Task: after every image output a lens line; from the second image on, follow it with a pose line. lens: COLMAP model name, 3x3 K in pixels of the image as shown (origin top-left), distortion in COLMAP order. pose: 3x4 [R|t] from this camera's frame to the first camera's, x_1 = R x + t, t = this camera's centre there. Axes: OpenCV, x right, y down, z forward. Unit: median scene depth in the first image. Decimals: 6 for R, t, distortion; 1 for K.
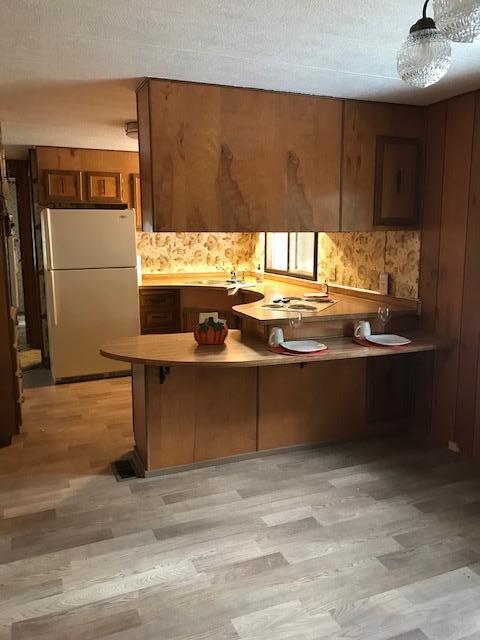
lens RADIAL K [[525.5, 0, 241.3], [0, 525.5, 318.4], [0, 0, 1]] dist [0.019631, -0.016180]
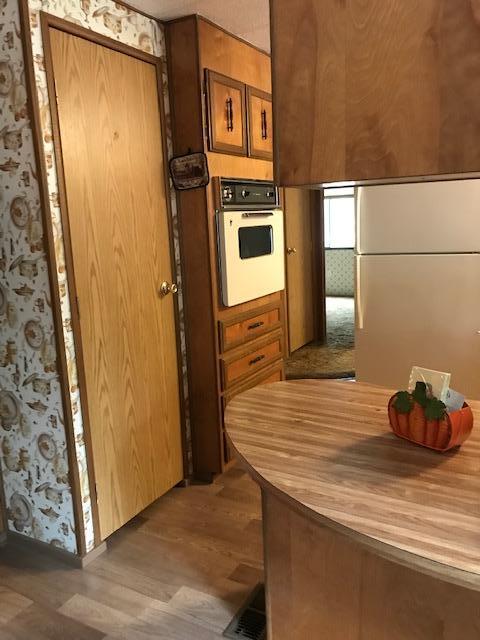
lens RADIAL K [[525.5, 0, 244.3], [0, 525.5, 316.6], [0, 0, 1]] dist [0.019631, -0.016180]
pose [[0.624710, 0.119635, -0.771638, 0.140425], [-0.088417, 0.992676, 0.082323, -0.062971], [0.775835, 0.016799, 0.630712, 0.503552]]
